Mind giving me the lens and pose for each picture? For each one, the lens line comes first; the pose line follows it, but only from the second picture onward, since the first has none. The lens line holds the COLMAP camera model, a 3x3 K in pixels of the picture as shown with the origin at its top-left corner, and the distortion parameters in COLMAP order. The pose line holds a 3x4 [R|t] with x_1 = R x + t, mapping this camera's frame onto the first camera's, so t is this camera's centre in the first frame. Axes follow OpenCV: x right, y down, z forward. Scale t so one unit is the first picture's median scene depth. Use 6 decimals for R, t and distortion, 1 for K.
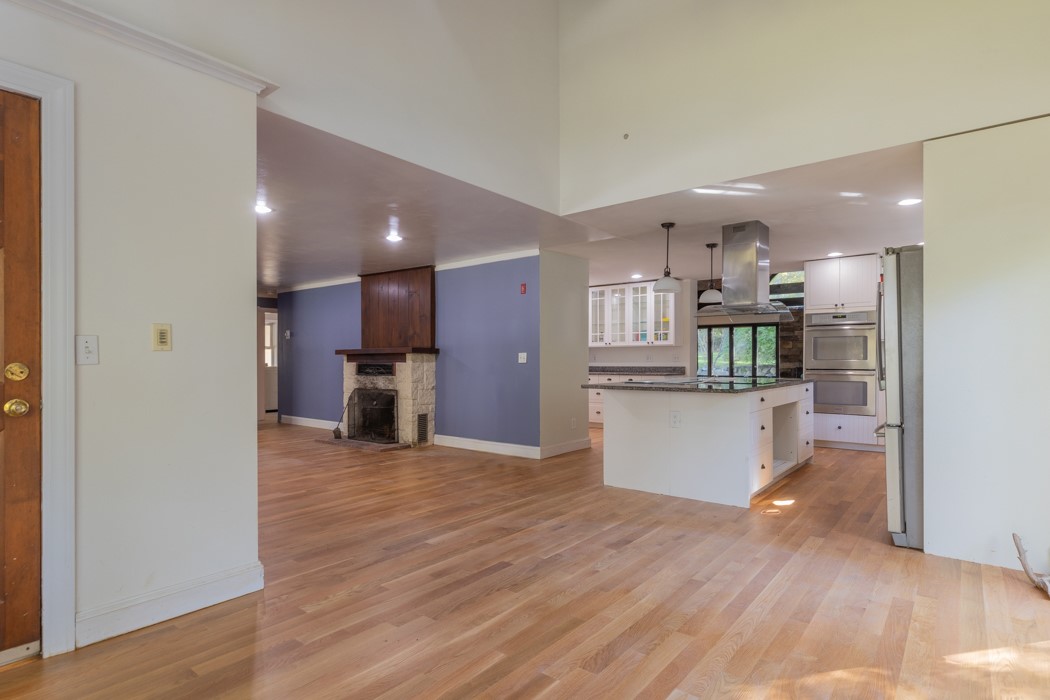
lens RADIAL K [[519.8, 0, 531.6], [0, 519.8, 360.1], [0, 0, 1]] dist [-0.004414, 0.001511]
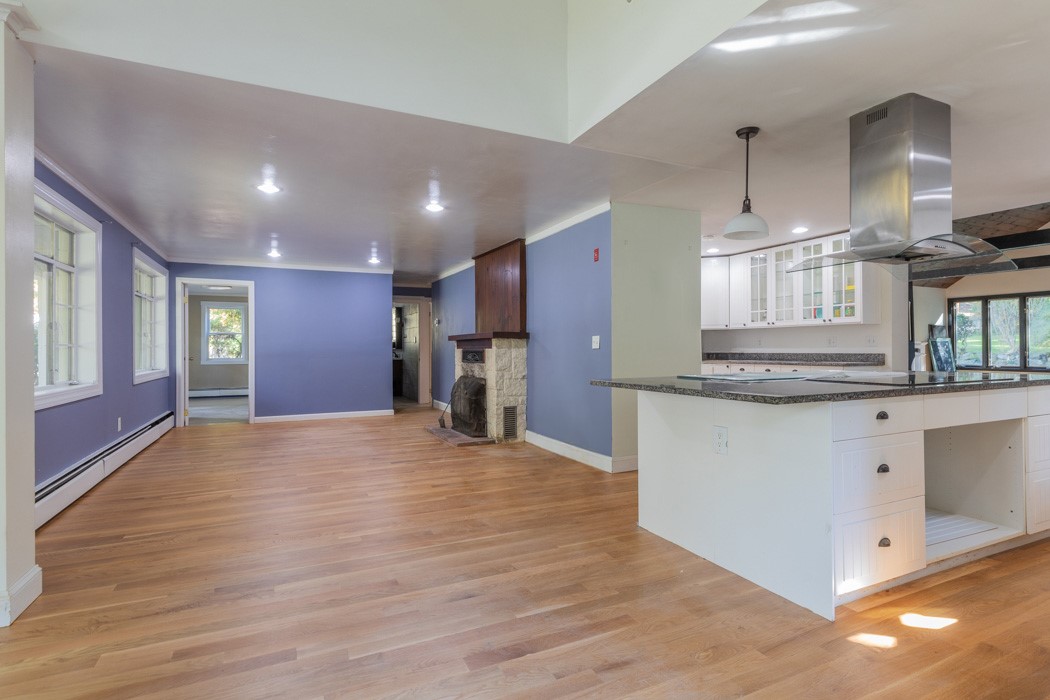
lens RADIAL K [[519.8, 0, 521.6], [0, 519.8, 344.4], [0, 0, 1]] dist [-0.004414, 0.001511]
pose [[0.904937, -0.006809, -0.425490, 0.218305], [0.004918, 0.999973, -0.005544, 0.002749], [0.425516, 0.002925, 0.904946, 0.235027]]
